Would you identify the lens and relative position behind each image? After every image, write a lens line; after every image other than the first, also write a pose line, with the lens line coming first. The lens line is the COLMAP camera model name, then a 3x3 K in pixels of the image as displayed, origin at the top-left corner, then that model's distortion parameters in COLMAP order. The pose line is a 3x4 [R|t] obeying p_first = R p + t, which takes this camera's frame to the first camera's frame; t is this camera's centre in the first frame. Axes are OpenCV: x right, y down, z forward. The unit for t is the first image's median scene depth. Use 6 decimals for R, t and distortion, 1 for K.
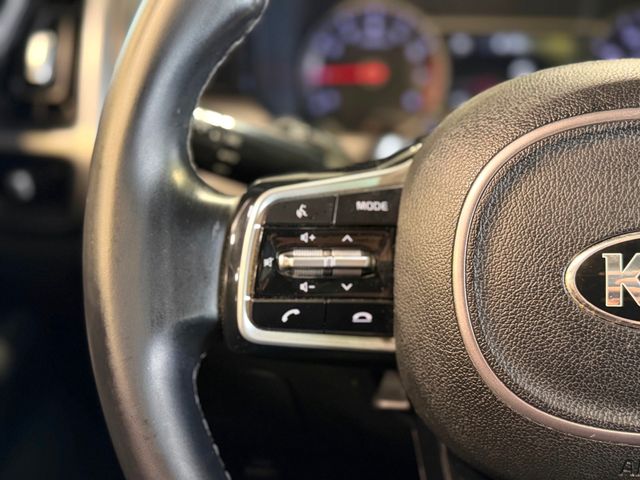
lens RADIAL K [[724.4, 0, 320.0], [0, 724.4, 240.0], [0, 0, 1]] dist [0.176296, -0.003542]
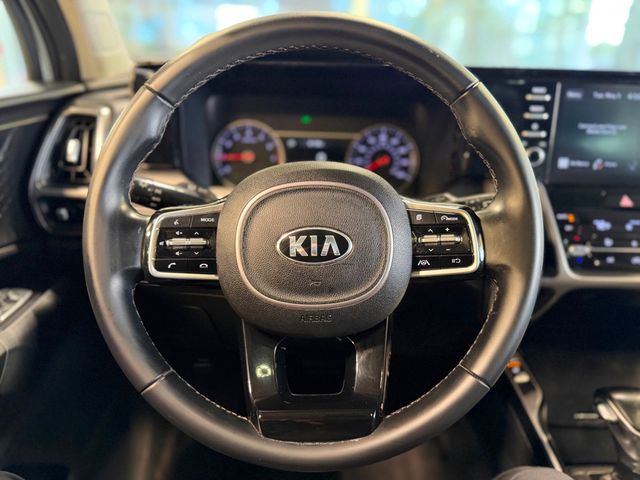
lens RADIAL K [[434.5, 0, 320.0], [0, 434.5, 240.0], [0, 0, 1]] dist [0.002457, -0.000474]
pose [[0.990803, -0.015892, 0.134376, 0.250398], [0.017630, 0.999776, -0.011750, 0.044692], [-0.134159, 0.014011, 0.990861, -0.488614]]
